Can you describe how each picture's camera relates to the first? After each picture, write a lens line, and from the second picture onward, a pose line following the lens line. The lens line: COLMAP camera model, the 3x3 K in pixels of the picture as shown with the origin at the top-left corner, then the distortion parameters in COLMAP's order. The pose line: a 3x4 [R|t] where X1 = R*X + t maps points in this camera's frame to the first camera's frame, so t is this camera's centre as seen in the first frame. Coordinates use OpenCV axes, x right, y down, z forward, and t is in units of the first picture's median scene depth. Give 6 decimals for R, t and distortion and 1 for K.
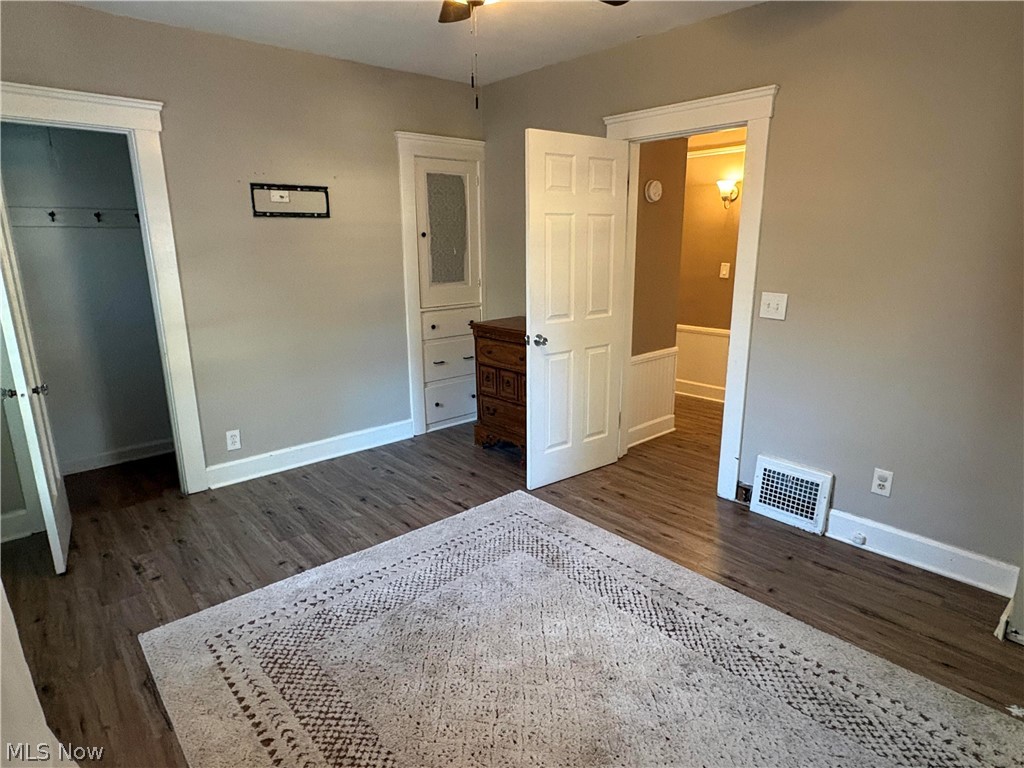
lens RADIAL K [[601.8, 0, 512.0], [0, 601.8, 384.0], [0, 0, 1]] dist [0.001496, 0.000544]
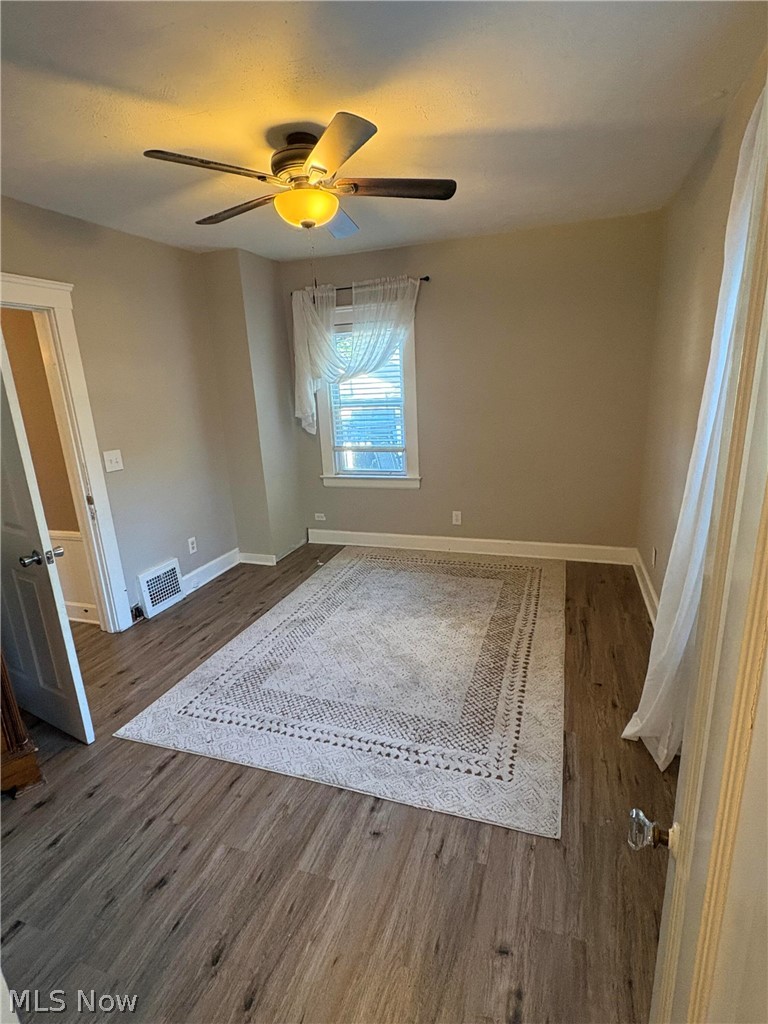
lens RADIAL K [[519.5, 0, 384.0], [0, 519.5, 512.0], [0, 0, 1]] dist [0.003576, 0.000758]
pose [[-0.498253, -0.189573, 0.846053, -0.864943], [0.257766, 0.899295, 0.353305, -0.296537], [-0.827829, 0.394119, -0.399211, 1.094837]]
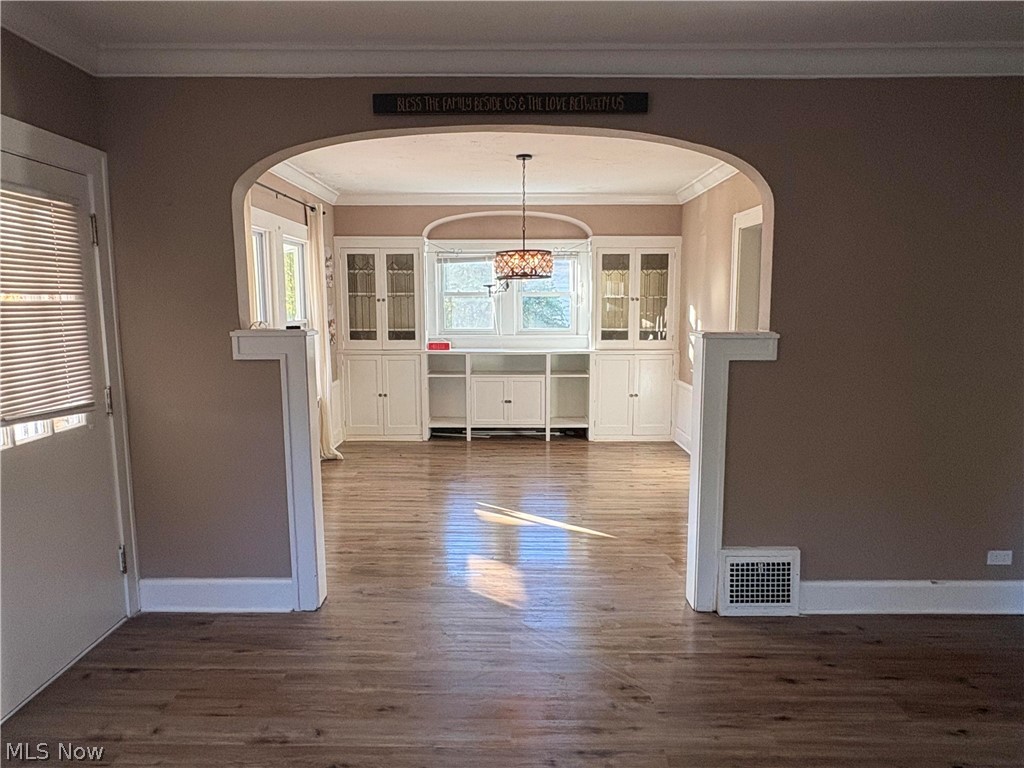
lens RADIAL K [[646.8, 0, 512.0], [0, 646.8, 384.0], [0, 0, 1]] dist [0.001275, 0.003268]
pose [[0.656579, -0.095795, 0.748149, -0.533117], [0.185608, 0.981921, -0.037162, -0.158987], [-0.731063, 0.163262, 0.662489, 0.625974]]
